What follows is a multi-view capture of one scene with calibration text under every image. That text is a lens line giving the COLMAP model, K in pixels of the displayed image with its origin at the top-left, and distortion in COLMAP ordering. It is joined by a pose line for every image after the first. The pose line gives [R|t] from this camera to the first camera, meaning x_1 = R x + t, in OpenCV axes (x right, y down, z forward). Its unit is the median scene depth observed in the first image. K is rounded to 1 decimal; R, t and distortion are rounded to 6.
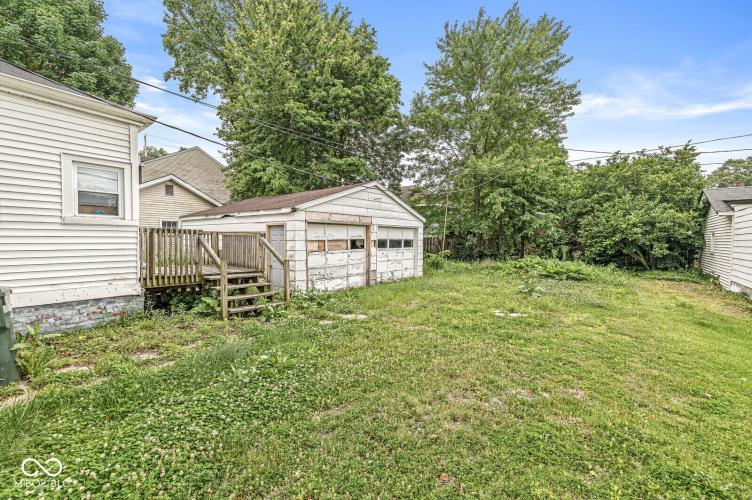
lens RADIAL K [[330.8, 0, 375.1], [0, 330.8, 245.0], [0, 0, 1]] dist [0.000049, 0.000132]
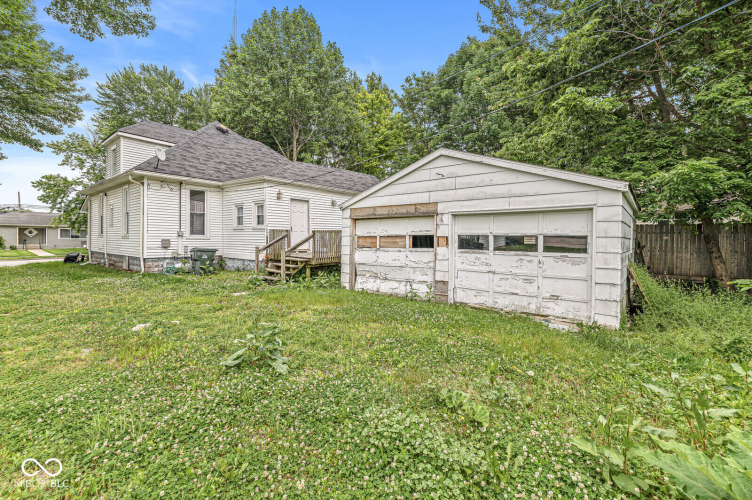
lens RADIAL K [[330.8, 0, 376.3], [0, 330.8, 245.7], [0, 0, 1]] dist [0.000049, 0.000132]
pose [[-0.037858, 0.016635, -0.999145, 0.541067], [-0.030421, 0.999379, 0.017791, -0.003030], [0.998820, 0.031068, -0.037328, 0.716083]]
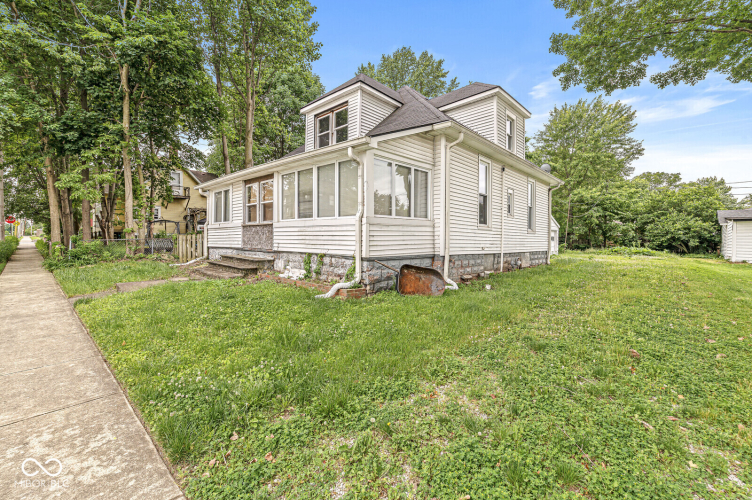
lens RADIAL K [[330.8, 0, 377.0], [0, 330.8, 236.8], [0, 0, 1]] dist [0.000049, 0.000132]
pose [[0.994640, 0.003752, -0.103329, -0.722712], [-0.006638, 0.999597, -0.027599, 0.044247], [0.103184, 0.028137, 0.994264, -1.040311]]
